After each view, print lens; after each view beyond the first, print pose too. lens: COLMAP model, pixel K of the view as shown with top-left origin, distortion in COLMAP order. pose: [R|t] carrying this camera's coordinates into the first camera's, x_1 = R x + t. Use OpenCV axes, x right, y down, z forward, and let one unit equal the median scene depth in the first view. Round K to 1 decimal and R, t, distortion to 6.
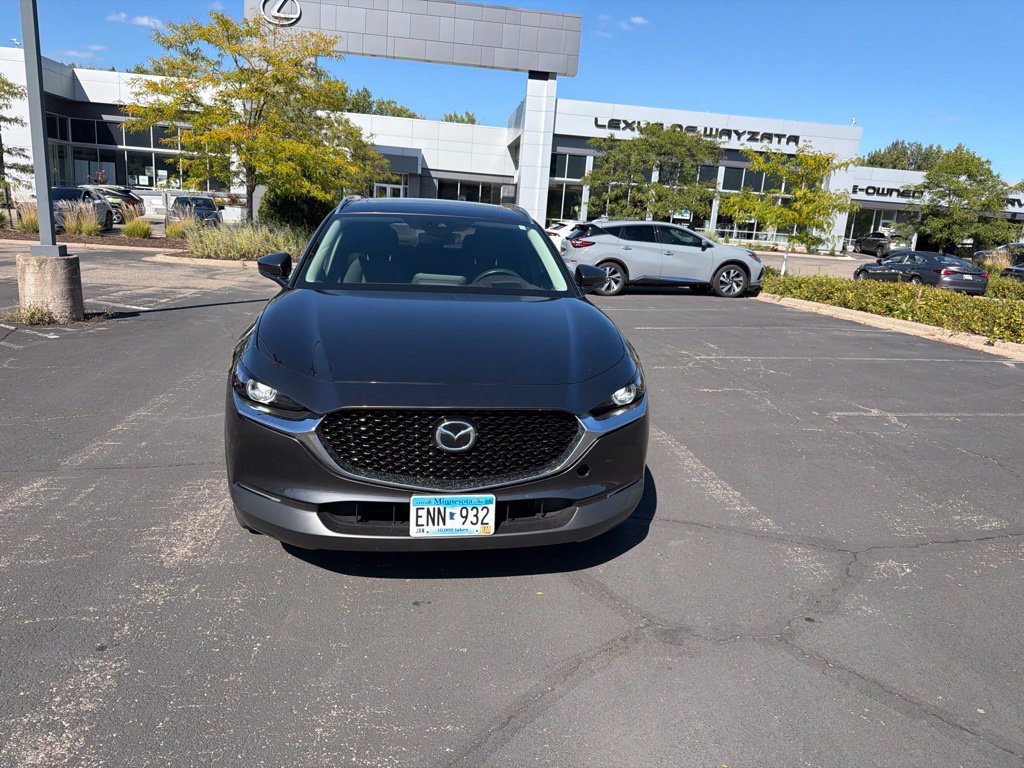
lens RADIAL K [[718.8, 0, 514.2], [0, 718.8, 383.7], [0, 0, 1]] dist [0.060265, -0.092253]
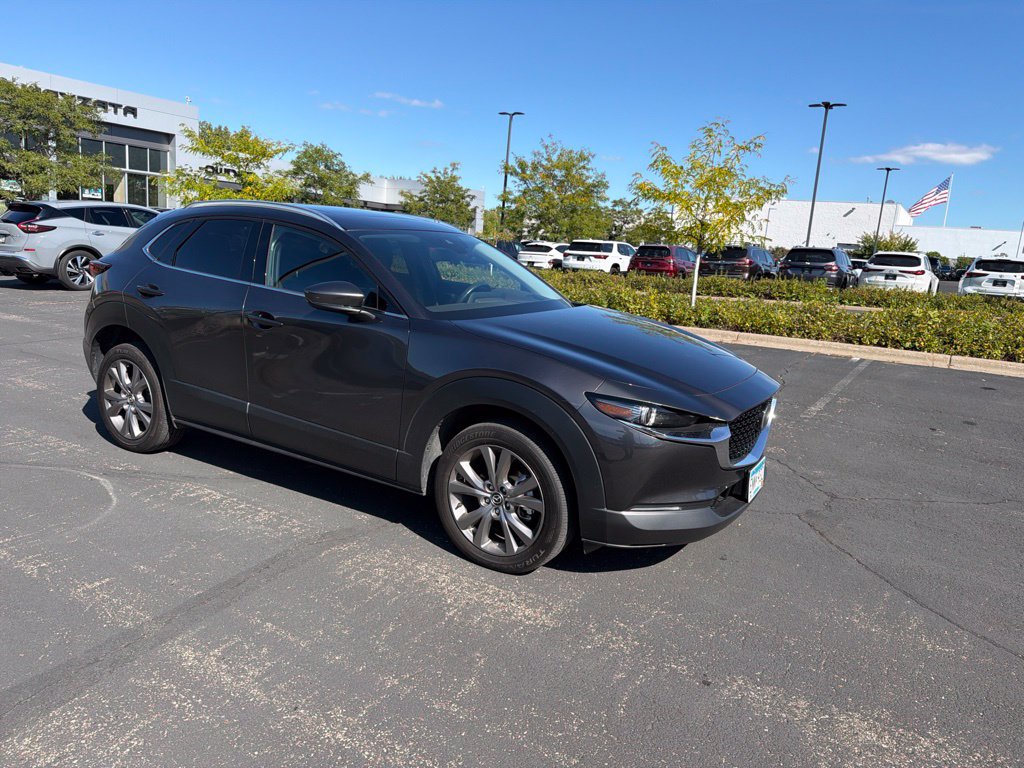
lens RADIAL K [[707.0, 0, 514.4], [0, 707.0, 399.0], [0, 0, 1]] dist [0.081536, -0.117684]
pose [[0.628931, -0.184462, 0.755261, -0.173740], [0.142118, 0.982355, 0.121581, -0.023867], [-0.764362, 0.030870, 0.644048, 0.064863]]
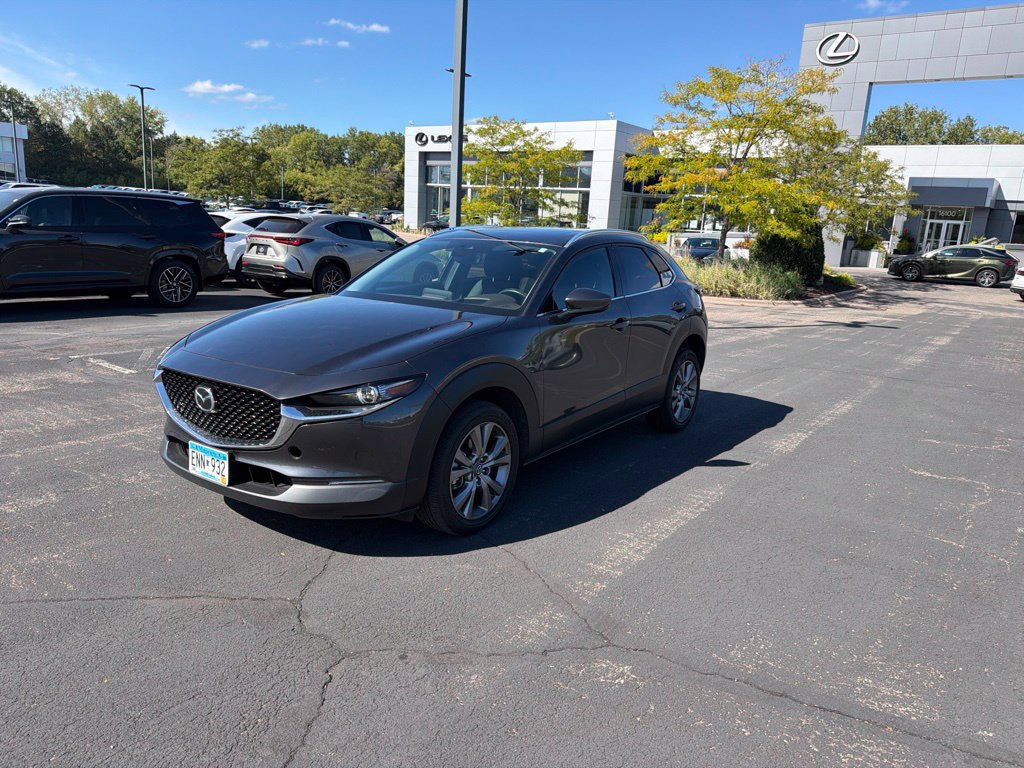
lens RADIAL K [[712.0, 0, 514.1], [0, 712.0, 386.8], [0, 0, 1]] dist [0.068085, -0.101321]
pose [[0.729991, 0.128263, -0.671313, 0.150497], [-0.161195, 0.986833, 0.013263, -0.007034], [0.664175, 0.098530, 0.741055, 0.053165]]
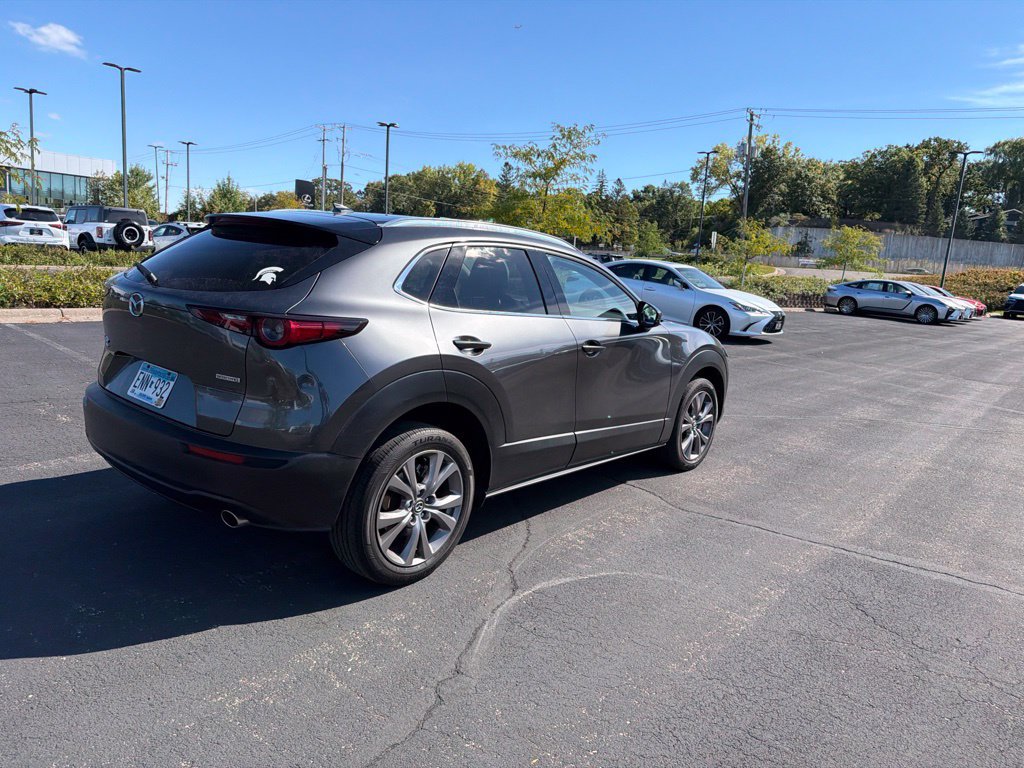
lens RADIAL K [[713.7, 0, 513.2], [0, 713.7, 387.3], [0, 0, 1]] dist [0.053513, -0.069981]
pose [[-0.667811, -0.234249, 0.706510, -0.196238], [0.051146, 0.932503, 0.357523, -0.091449], [-0.742572, 0.274893, -0.610754, 0.372562]]
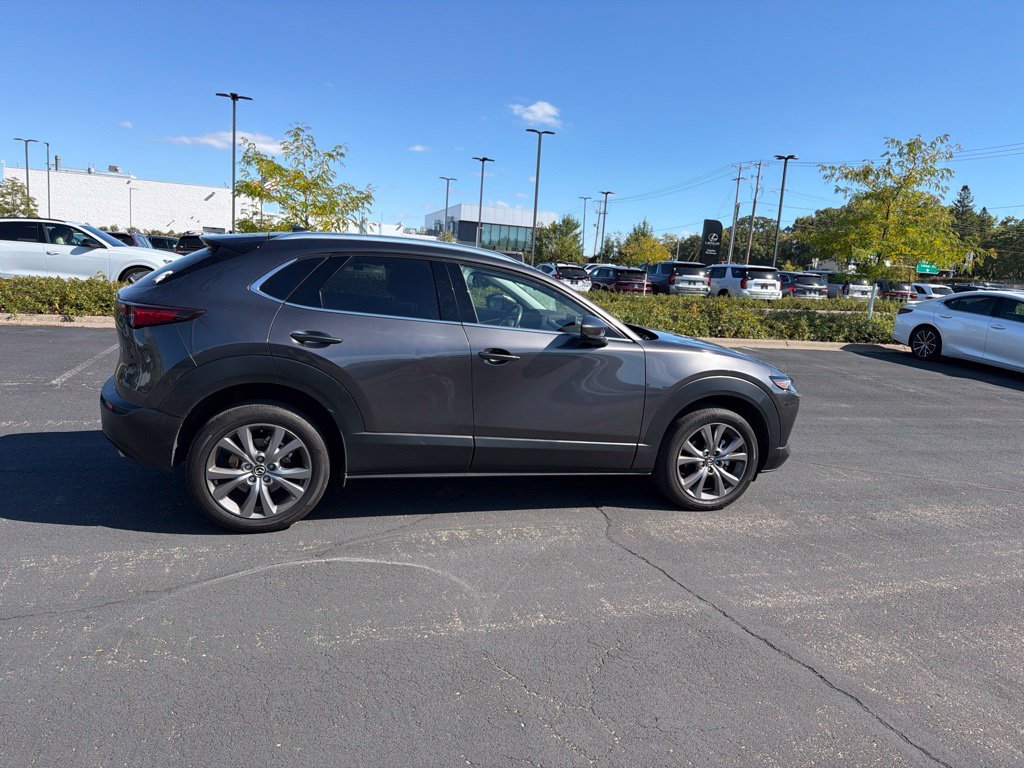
lens RADIAL K [[707.2, 0, 512.5], [0, 707.2, 399.2], [0, 0, 1]] dist [0.091883, -0.125203]
pose [[-0.164983, -0.246064, 0.955109, -0.262794], [0.137763, 0.953137, 0.269352, -0.071920], [-0.976628, 0.176017, -0.123353, 0.256507]]
